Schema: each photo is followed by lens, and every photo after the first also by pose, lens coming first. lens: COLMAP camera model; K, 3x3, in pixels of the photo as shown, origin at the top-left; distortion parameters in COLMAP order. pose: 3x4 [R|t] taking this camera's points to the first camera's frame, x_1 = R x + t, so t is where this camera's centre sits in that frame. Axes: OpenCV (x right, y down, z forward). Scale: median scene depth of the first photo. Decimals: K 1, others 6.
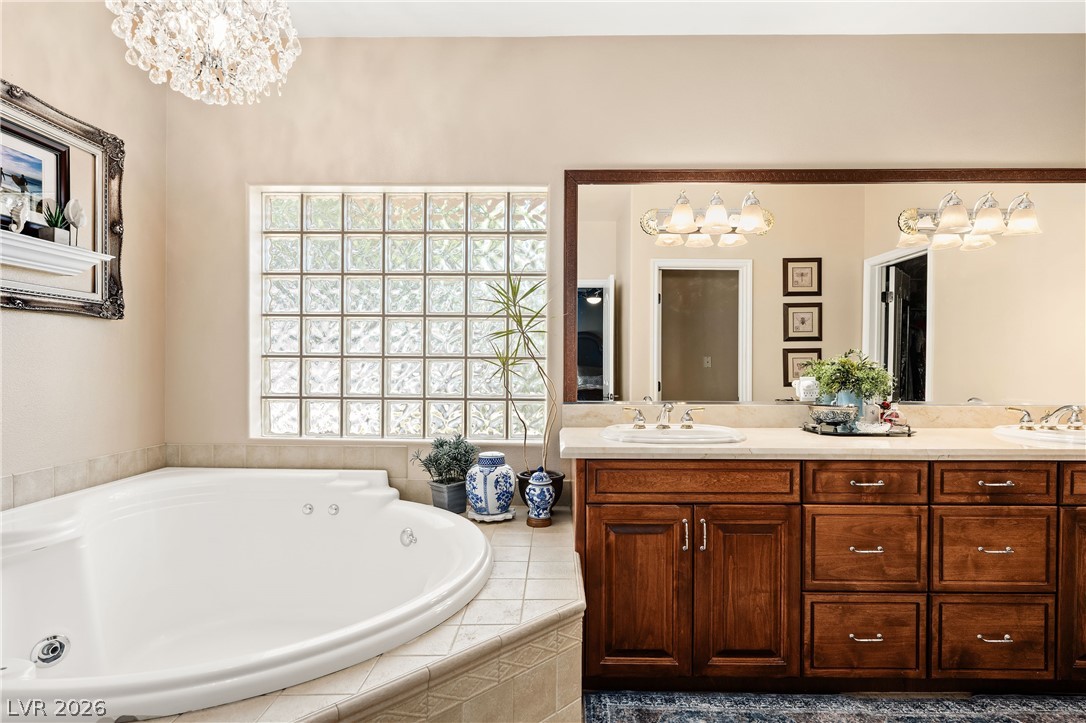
lens RADIAL K [[537.4, 0, 543.0], [0, 537.4, 361.5], [0, 0, 1]] dist [-0.002944, 0.000332]
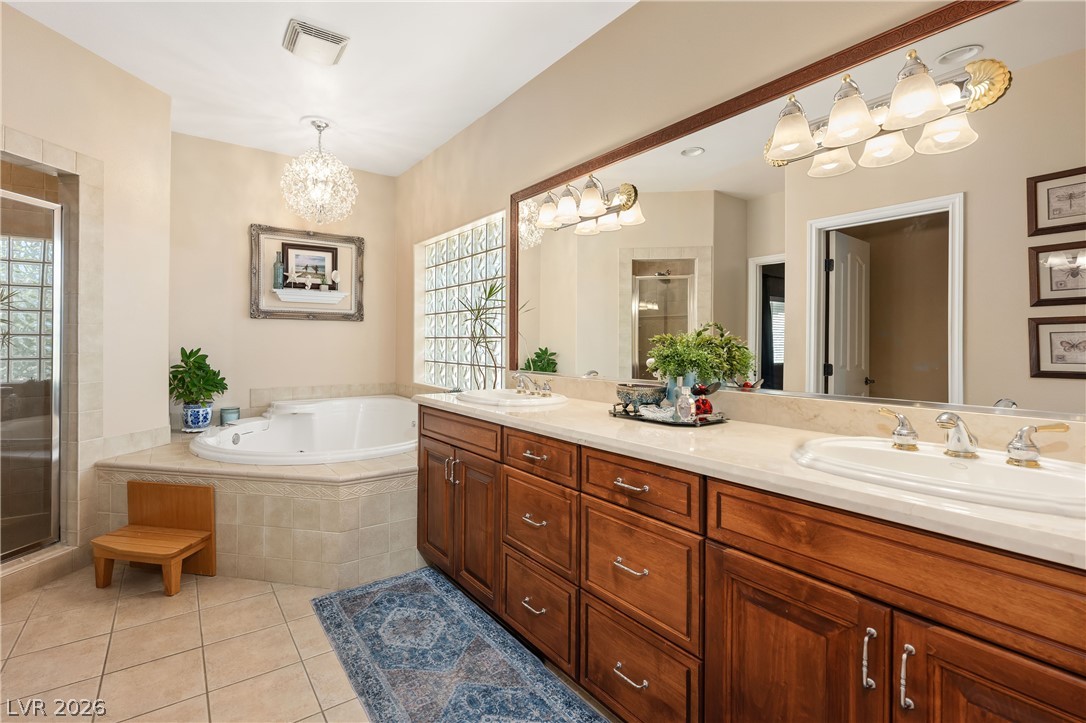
lens RADIAL K [[495.0, 0, 541.5], [0, 495.0, 332.0], [0, 0, 1]] dist [-0.000995, -0.000384]
pose [[0.599816, -0.018757, -0.799918, 1.367160], [0.001607, 0.999751, -0.022237, 0.010997], [0.800136, 0.012052, 0.599697, 0.432568]]
